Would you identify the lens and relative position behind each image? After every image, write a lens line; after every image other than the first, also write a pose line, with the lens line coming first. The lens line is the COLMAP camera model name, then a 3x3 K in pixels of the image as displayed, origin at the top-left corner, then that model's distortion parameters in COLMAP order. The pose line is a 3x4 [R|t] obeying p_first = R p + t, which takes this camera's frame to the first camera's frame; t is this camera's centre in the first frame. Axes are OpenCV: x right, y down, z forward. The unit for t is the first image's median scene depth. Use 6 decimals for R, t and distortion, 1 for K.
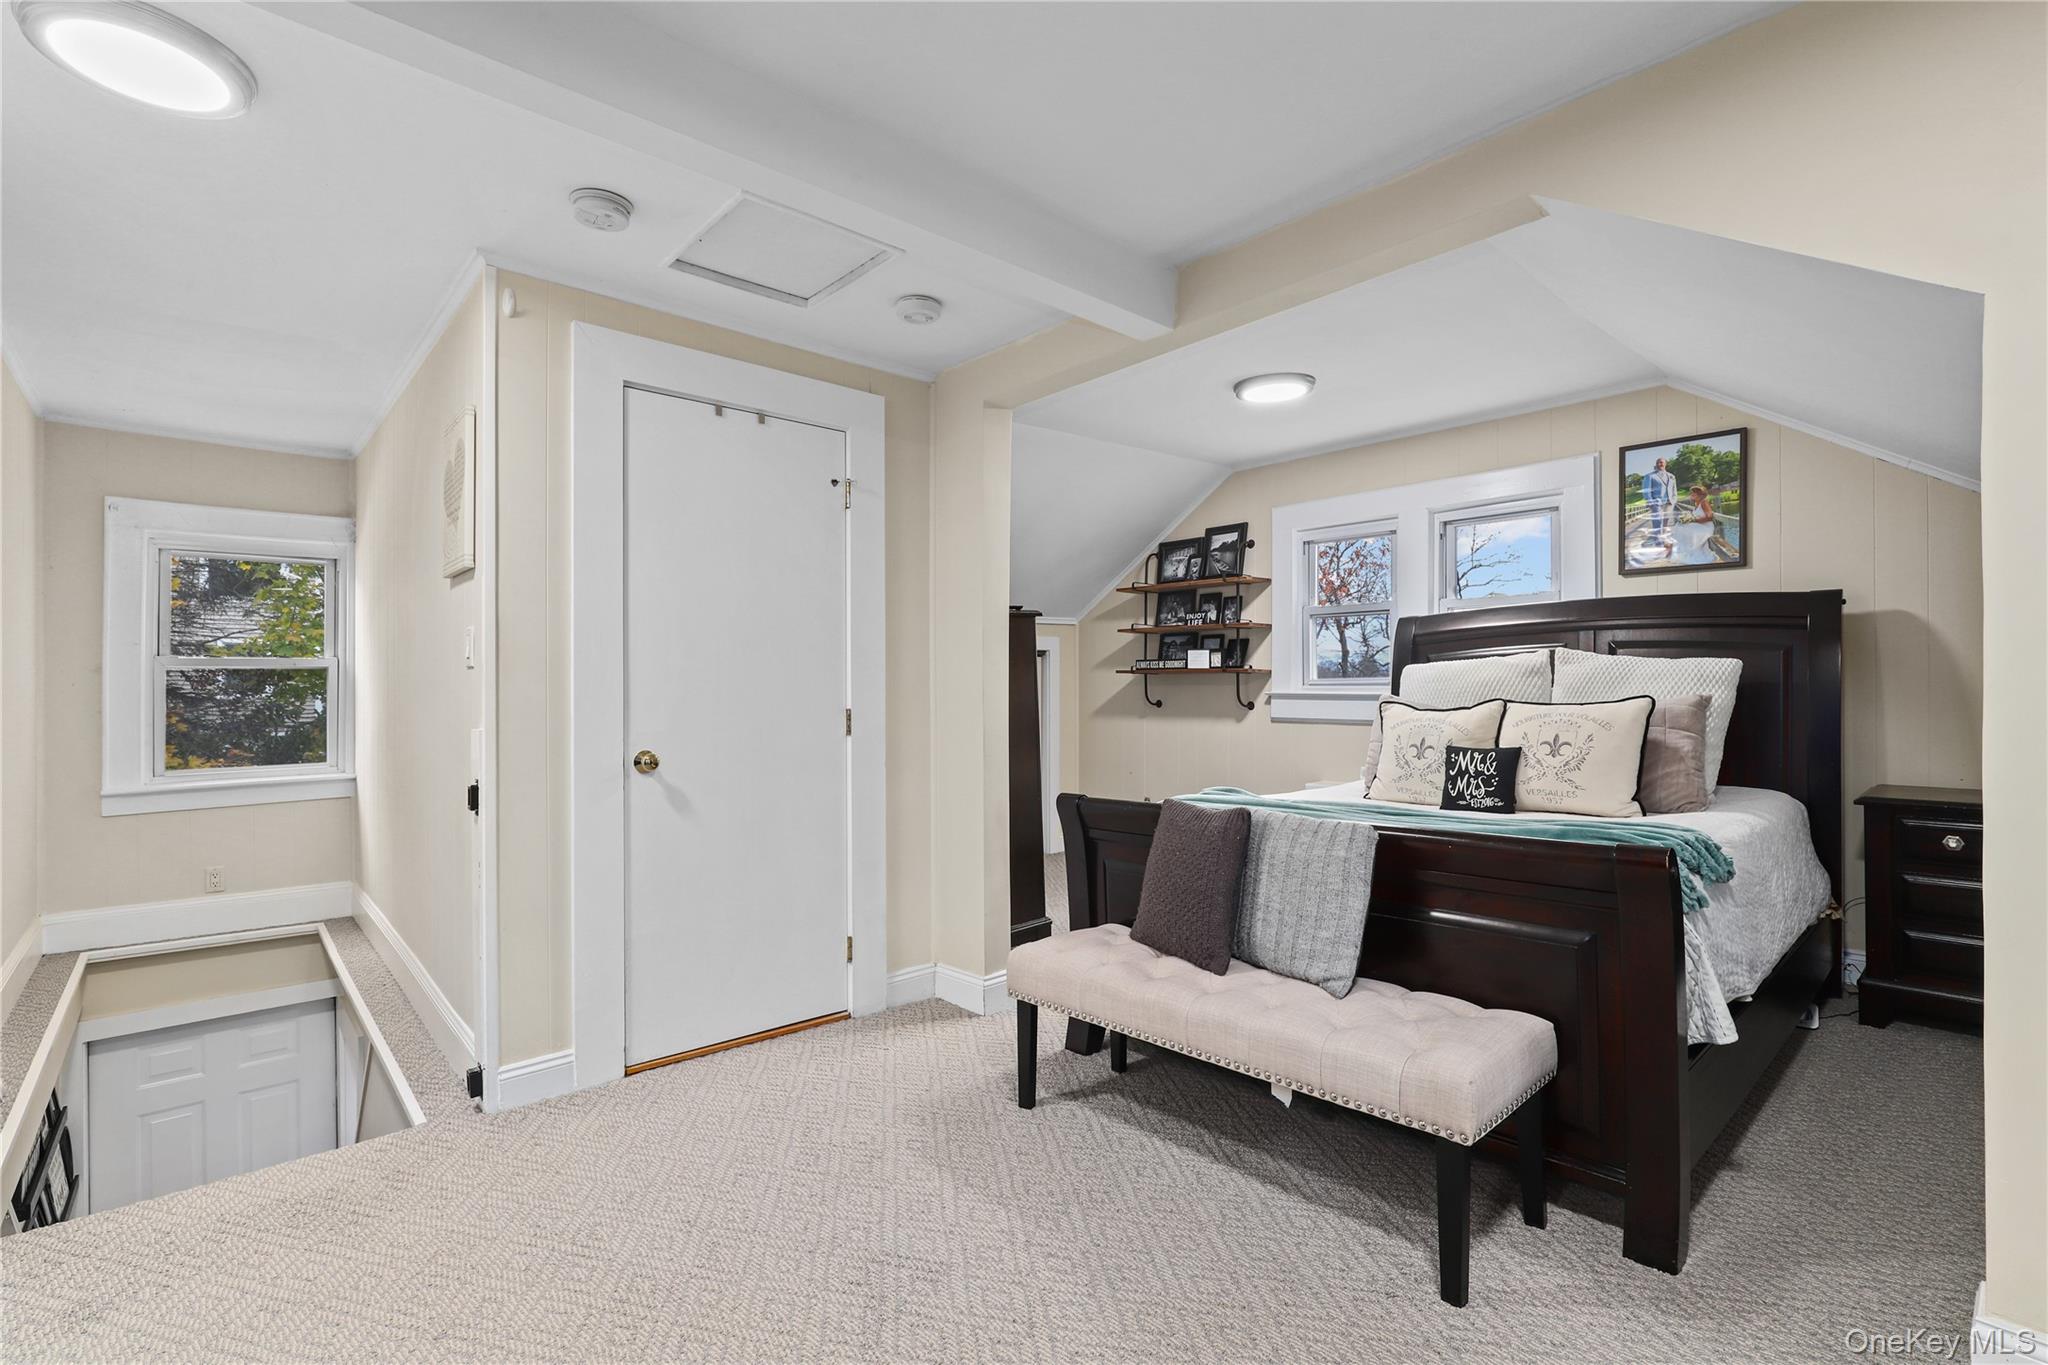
lens RADIAL K [[941.1, 0, 1027.2], [0, 941.1, 693.3], [0, 0, 1]] dist [-0.025748, -0.000133]
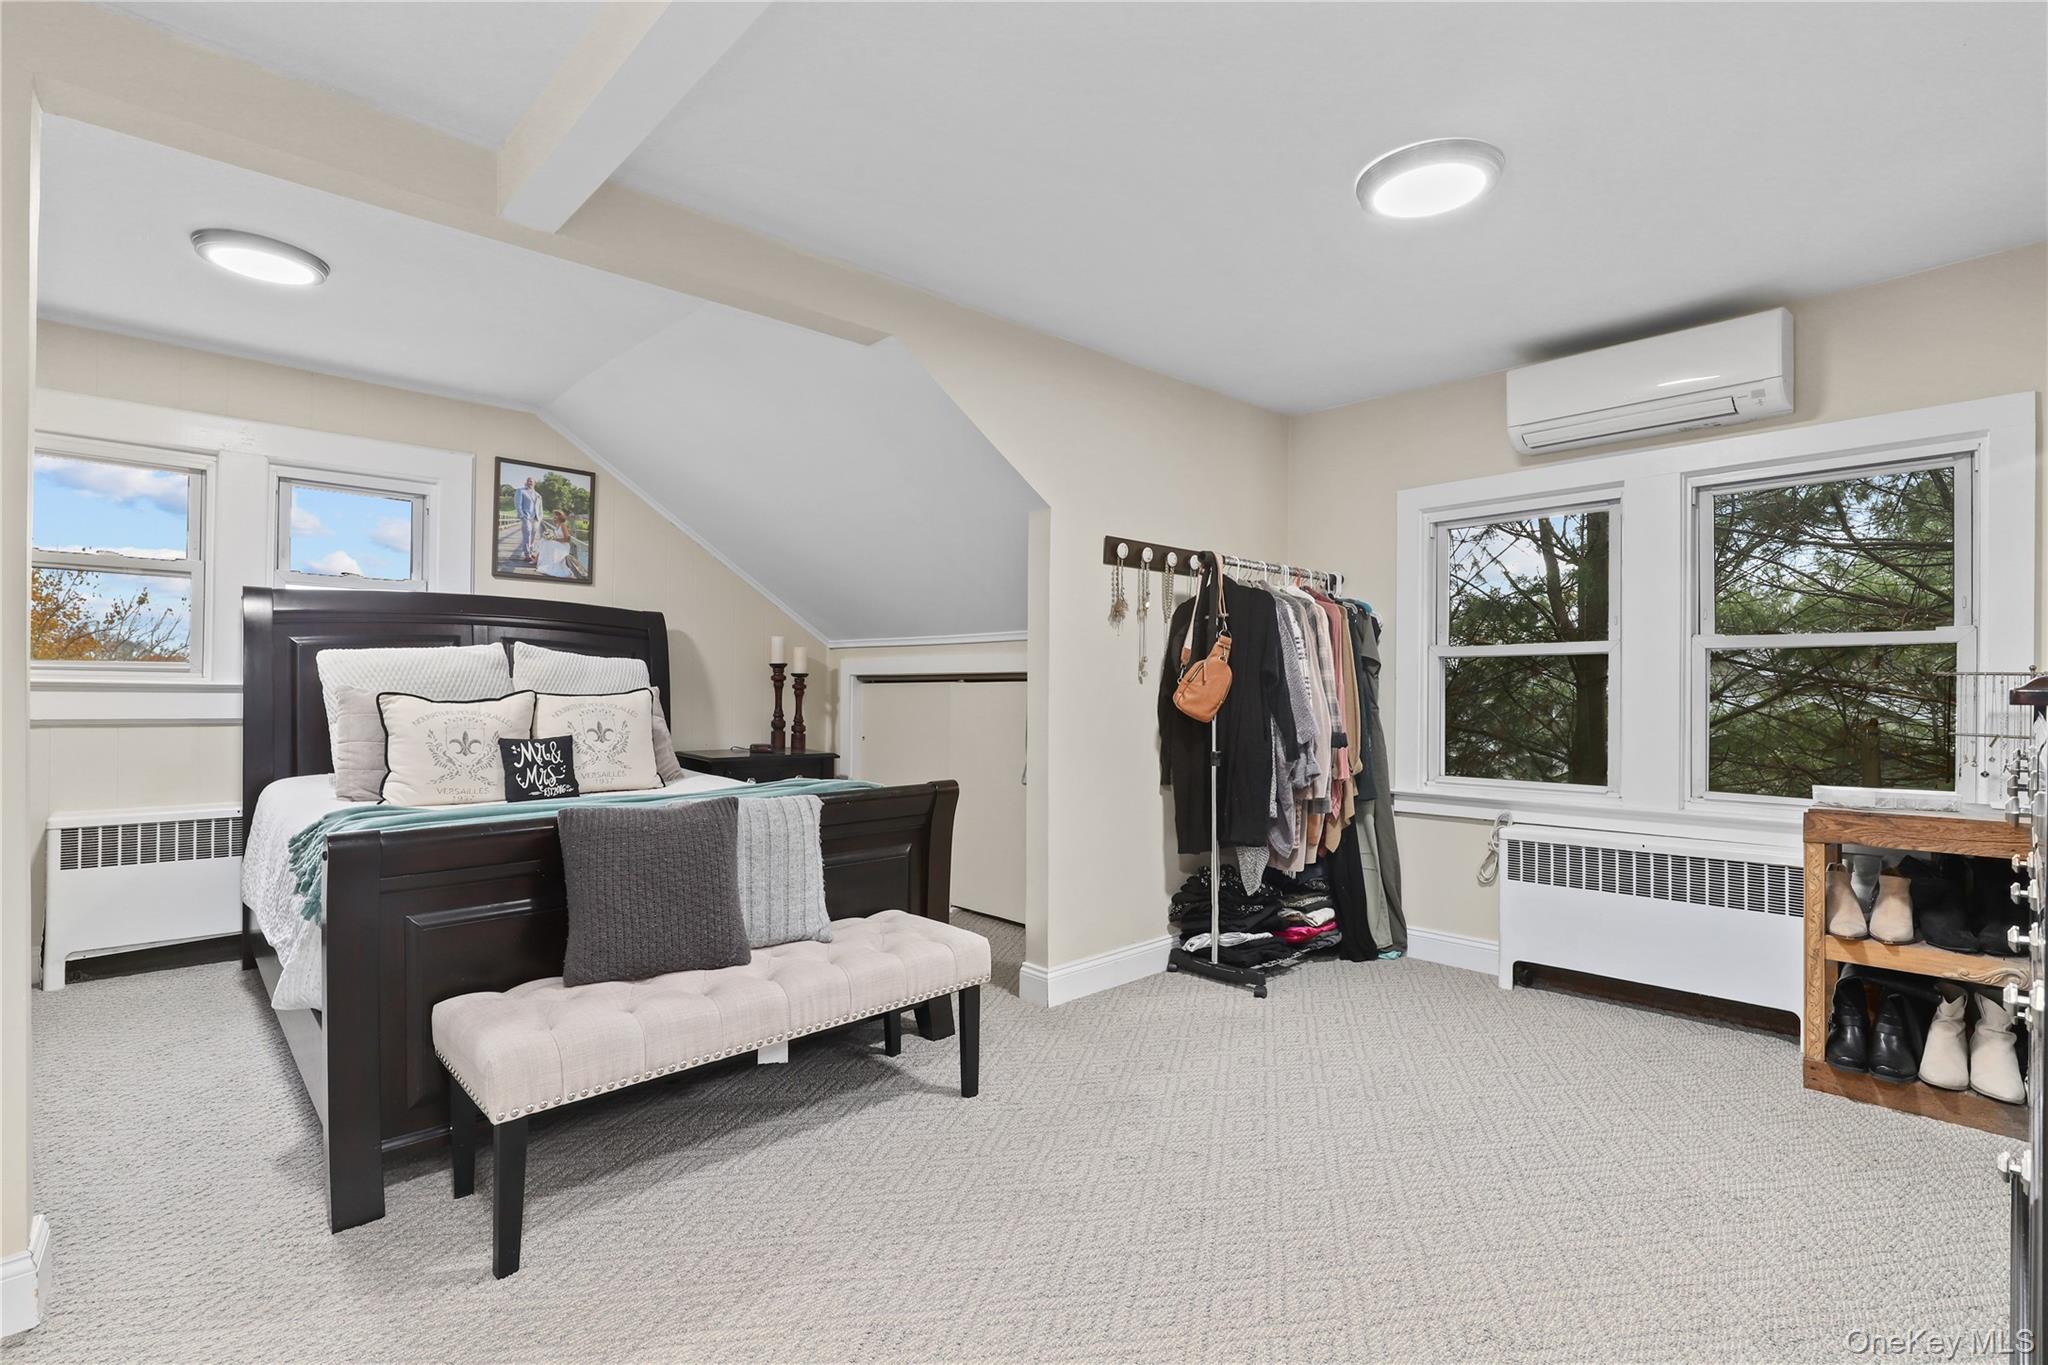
lens RADIAL K [[941.1, 0, 1027.2], [0, 941.1, 693.3], [0, 0, 1]] dist [-0.025748, -0.000133]
pose [[-0.015553, 0.001834, 0.999877, -0.513557], [-0.004504, 0.999988, -0.001904, 0.008692], [-0.999869, -0.004533, -0.015545, 0.464234]]
